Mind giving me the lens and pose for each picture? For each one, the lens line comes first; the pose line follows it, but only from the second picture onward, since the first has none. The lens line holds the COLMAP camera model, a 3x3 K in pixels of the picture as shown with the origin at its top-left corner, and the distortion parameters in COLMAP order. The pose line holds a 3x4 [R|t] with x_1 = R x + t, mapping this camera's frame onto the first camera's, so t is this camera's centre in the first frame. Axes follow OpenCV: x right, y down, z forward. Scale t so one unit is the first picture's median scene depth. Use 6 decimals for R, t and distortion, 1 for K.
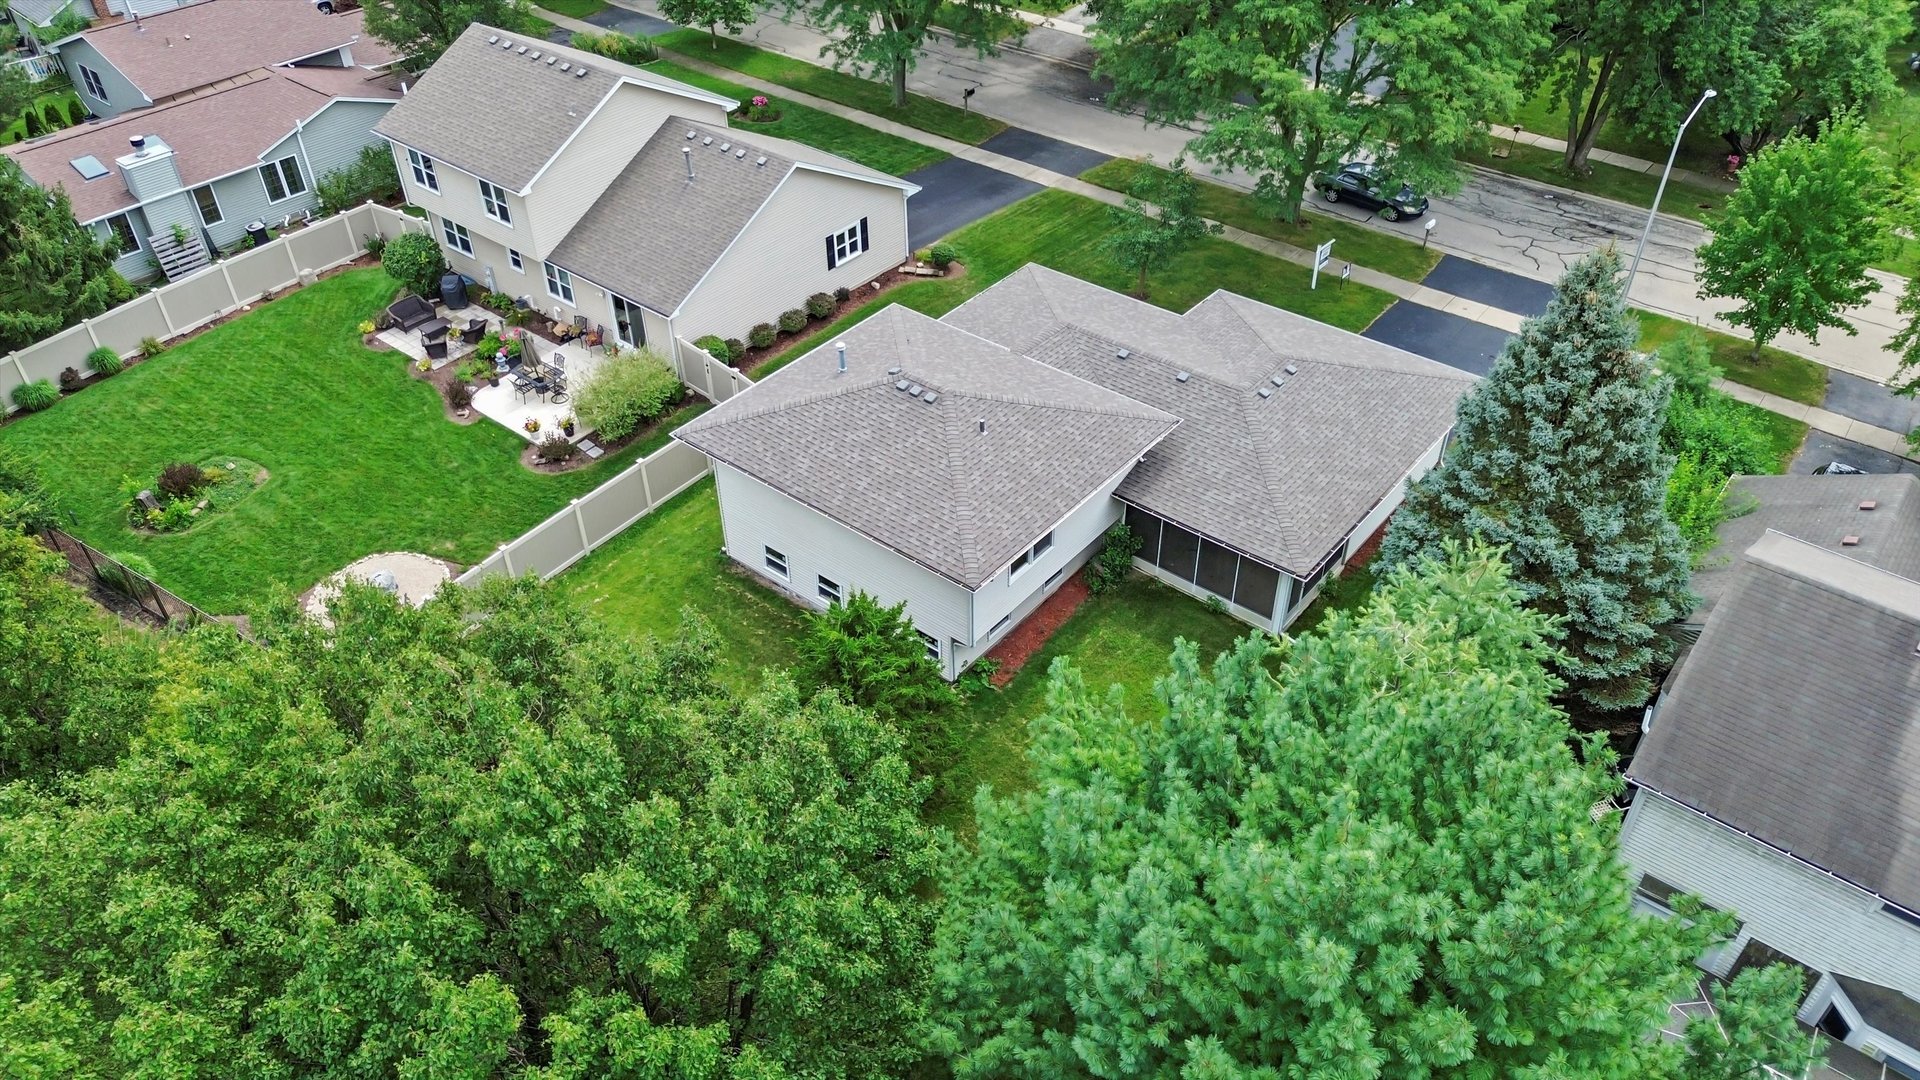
lens RADIAL K [[1353.5, 0, 960.0], [0, 1353.5, 540.0], [0, 0, 1]] dist [0.046322, -0.000295]
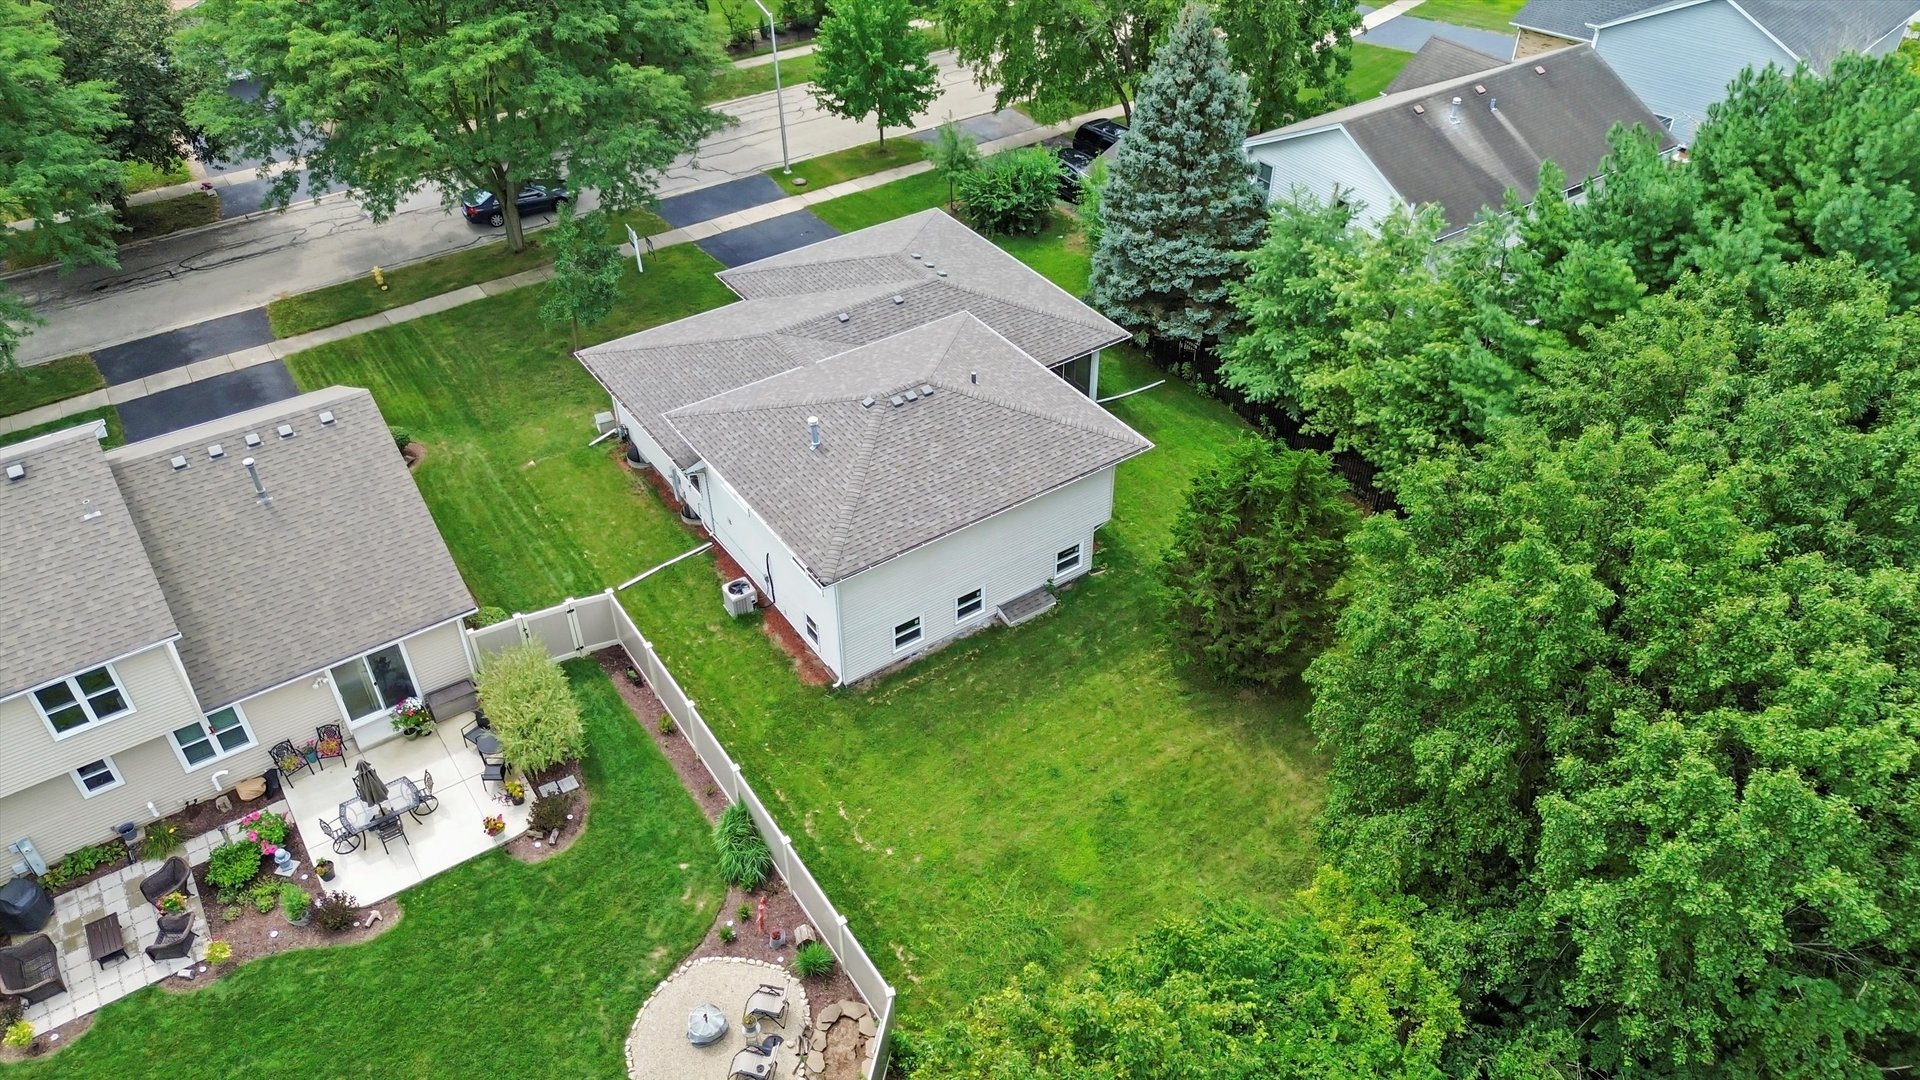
lens RADIAL K [[1353.5, 0, 960.0], [0, 1353.5, 540.0], [0, 0, 1]] dist [0.046322, -0.000295]
pose [[0.292280, -0.597756, 0.746499, -0.663242], [0.606175, 0.719544, 0.338833, -0.277008], [-0.739678, 0.353475, 0.572653, 0.324731]]
